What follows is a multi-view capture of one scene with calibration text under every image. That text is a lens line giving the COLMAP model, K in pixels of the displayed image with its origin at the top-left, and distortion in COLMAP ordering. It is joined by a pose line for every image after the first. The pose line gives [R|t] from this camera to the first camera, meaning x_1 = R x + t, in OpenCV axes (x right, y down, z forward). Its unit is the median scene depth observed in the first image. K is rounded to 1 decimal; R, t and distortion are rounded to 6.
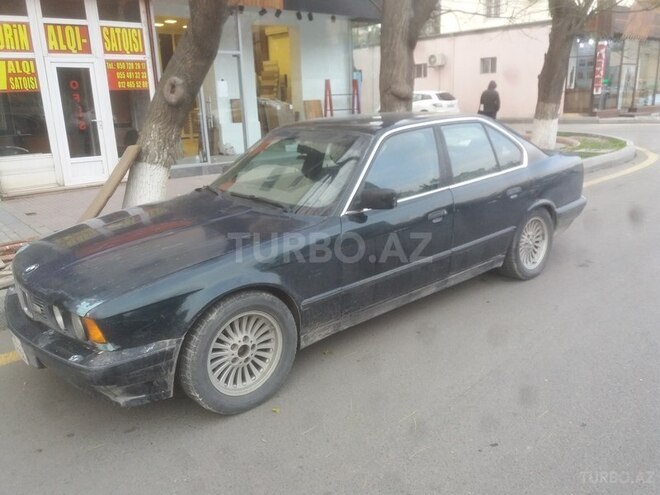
lens RADIAL K [[538.9, 0, 329.7], [0, 538.9, 229.6], [0, 0, 1]] dist [0.060864, -0.001194]
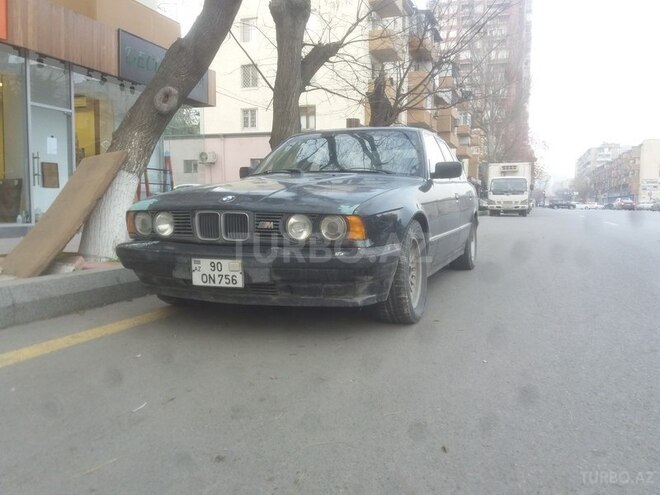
lens RADIAL K [[538.3, 0, 330.0], [0, 538.3, 247.5], [0, 0, 1]] dist [-0.001394, -0.002071]
pose [[0.880298, 0.005514, 0.474388, -0.214916], [0.073558, 0.986254, -0.147963, 0.082089], [-0.468683, 0.165147, 0.867792, 0.011641]]
